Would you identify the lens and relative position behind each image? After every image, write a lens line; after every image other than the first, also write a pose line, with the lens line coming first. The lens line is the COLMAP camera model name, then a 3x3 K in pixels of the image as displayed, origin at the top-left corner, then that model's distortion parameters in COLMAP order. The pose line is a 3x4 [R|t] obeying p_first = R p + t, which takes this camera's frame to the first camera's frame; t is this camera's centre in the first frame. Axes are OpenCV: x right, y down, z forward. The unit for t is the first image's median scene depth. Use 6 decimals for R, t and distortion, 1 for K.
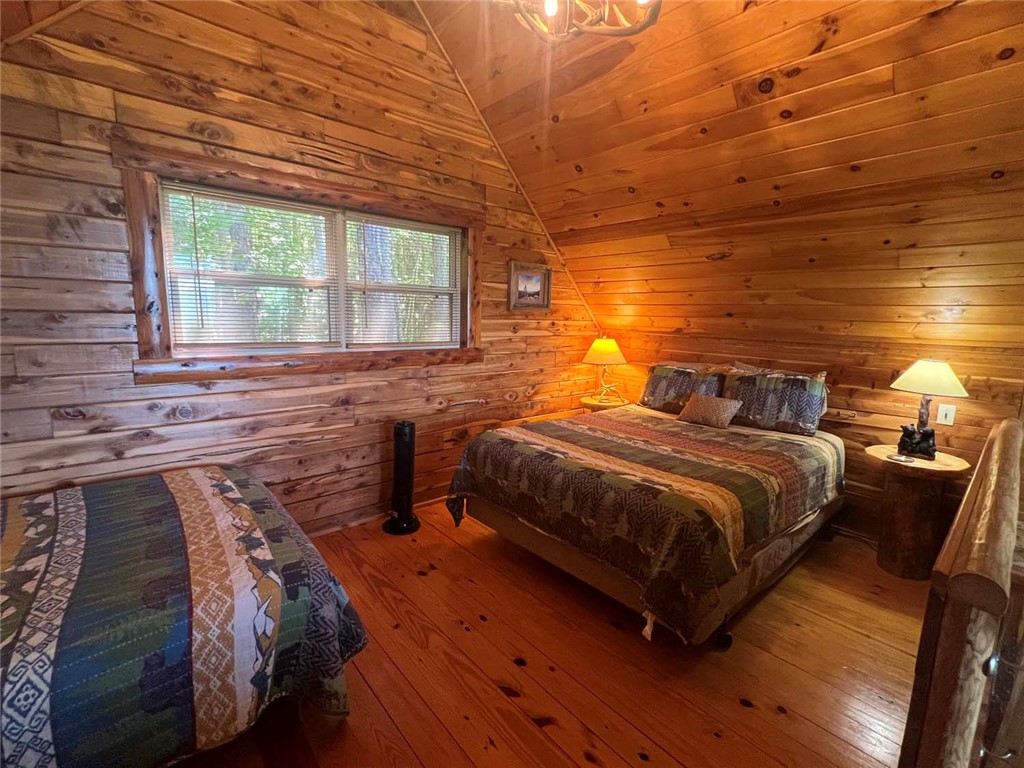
lens RADIAL K [[454.4, 0, 509.5], [0, 454.4, 382.9], [0, 0, 1]] dist [-0.000393, -0.000064]
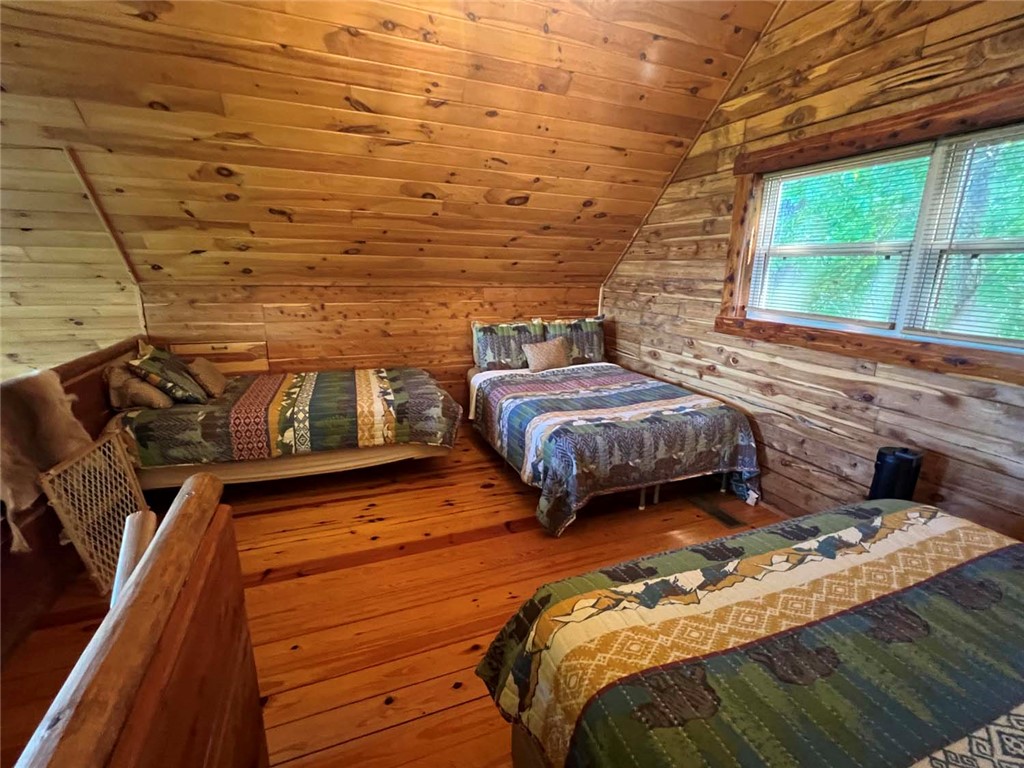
lens RADIAL K [[454.4, 0, 508.4], [0, 454.4, 383.8], [0, 0, 1]] dist [-0.000393, -0.000064]
pose [[-0.327447, 0.205954, -0.922151, 0.743579], [-0.168140, 0.947677, 0.271360, -0.119890], [0.929789, 0.243907, -0.275685, 0.823019]]
